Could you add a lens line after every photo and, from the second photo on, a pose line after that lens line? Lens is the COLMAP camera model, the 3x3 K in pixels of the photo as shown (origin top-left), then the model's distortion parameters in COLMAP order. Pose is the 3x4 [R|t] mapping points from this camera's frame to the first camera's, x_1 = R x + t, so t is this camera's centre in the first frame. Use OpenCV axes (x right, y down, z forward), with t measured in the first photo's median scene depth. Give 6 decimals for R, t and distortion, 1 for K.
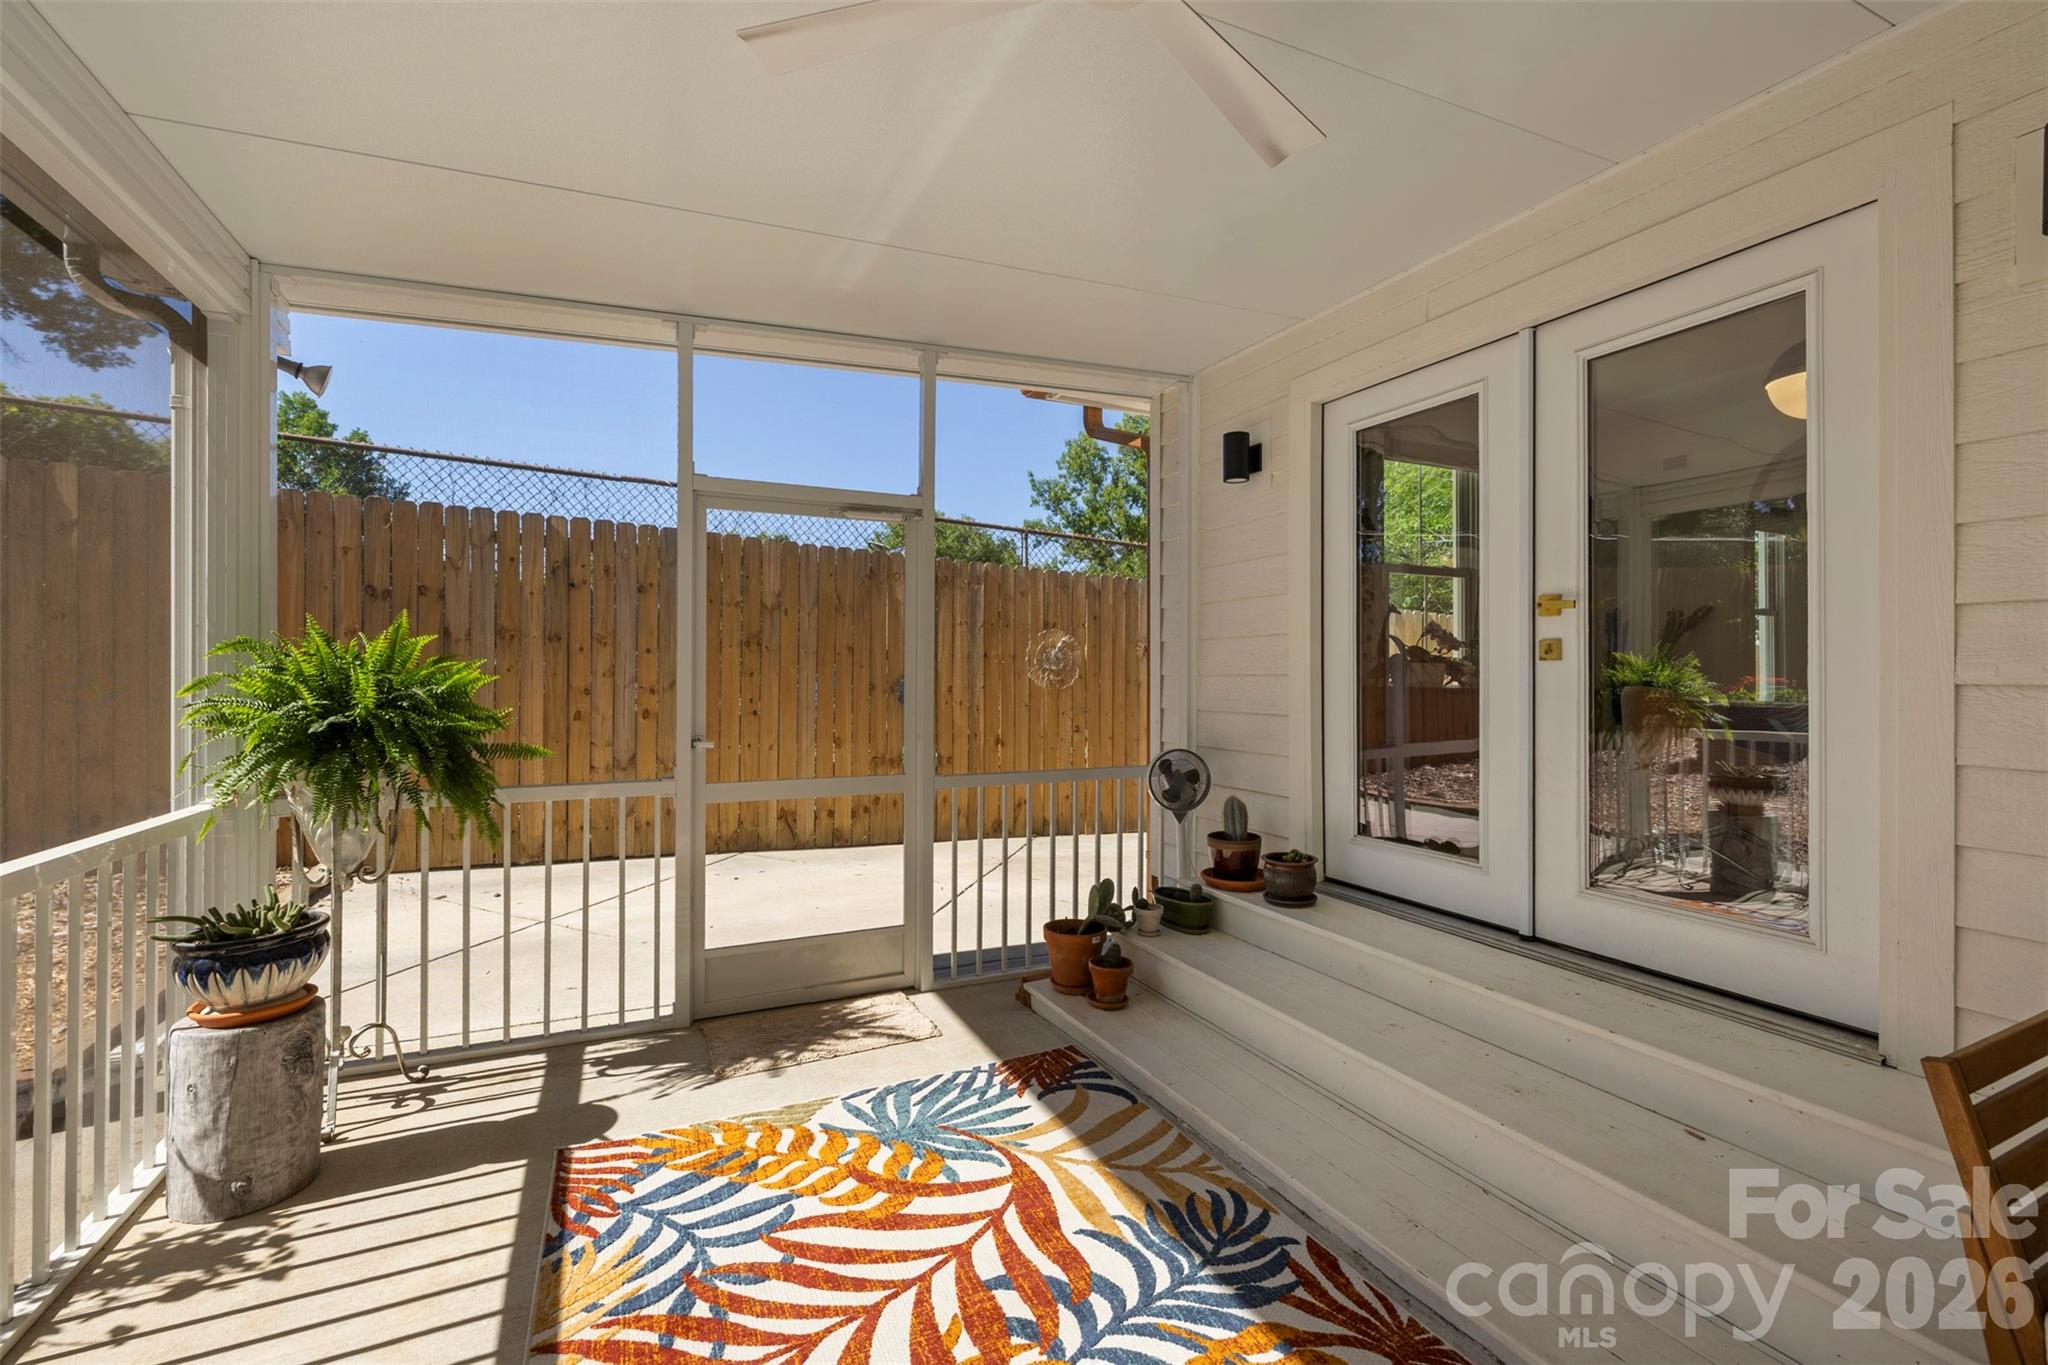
lens RADIAL K [[873.2, 0, 1021.0], [0, 873.2, 671.6], [0, 0, 1]] dist [0.000566, 0.000040]
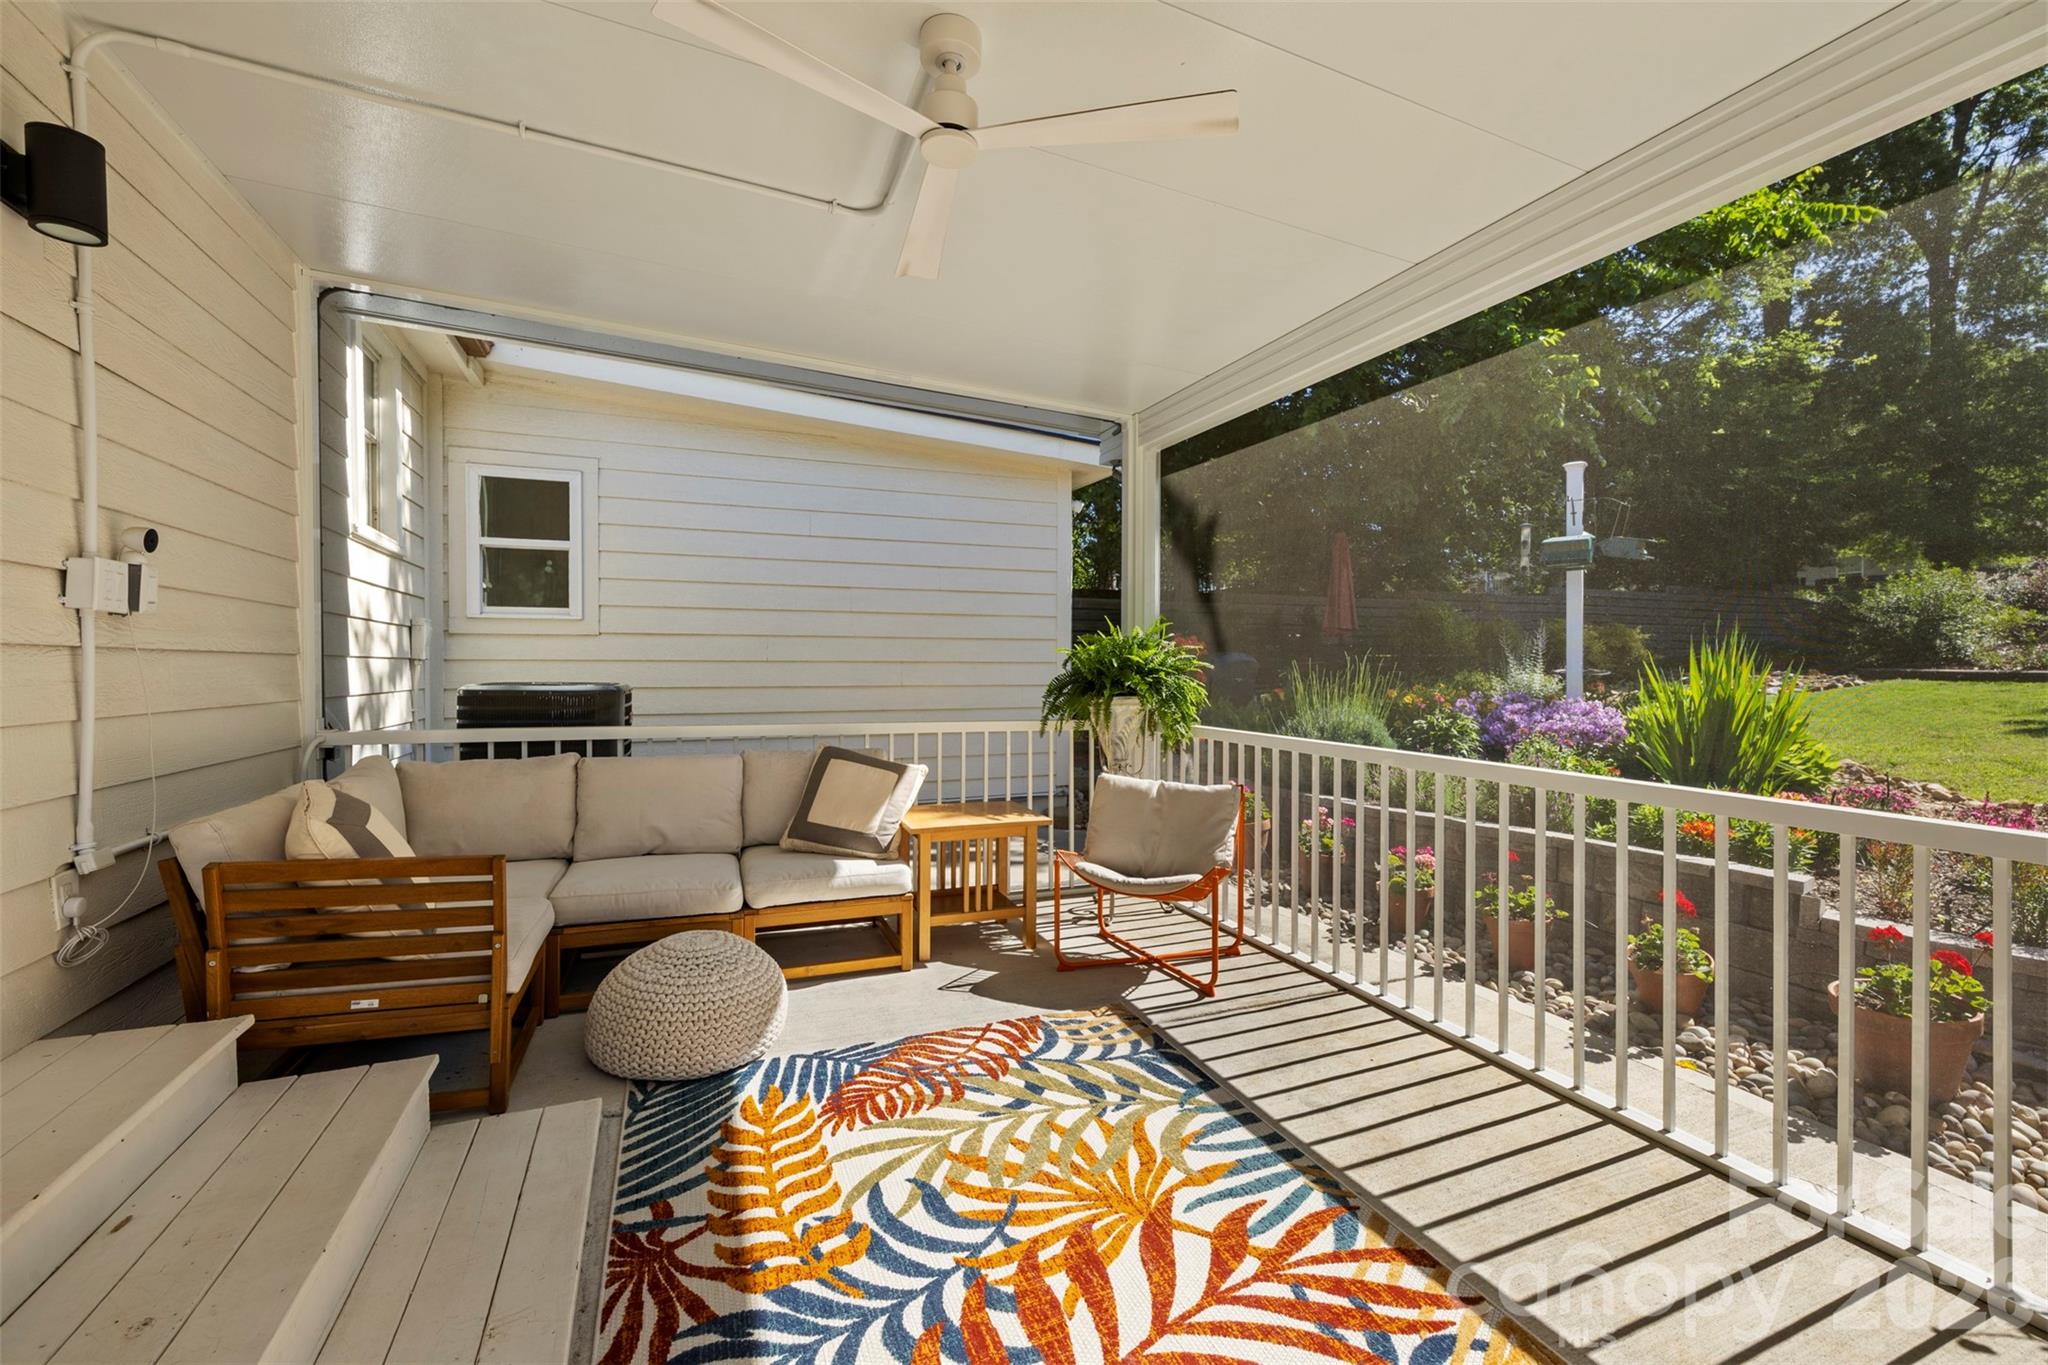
lens RADIAL K [[873.2, 0, 1031.0], [0, 873.2, 675.8], [0, 0, 1]] dist [0.000566, 0.000040]
pose [[-0.998970, -0.001330, 0.045358, -0.073838], [-0.000800, 0.999931, 0.011697, 0.039273], [-0.045370, 0.011649, -0.998902, 1.927927]]
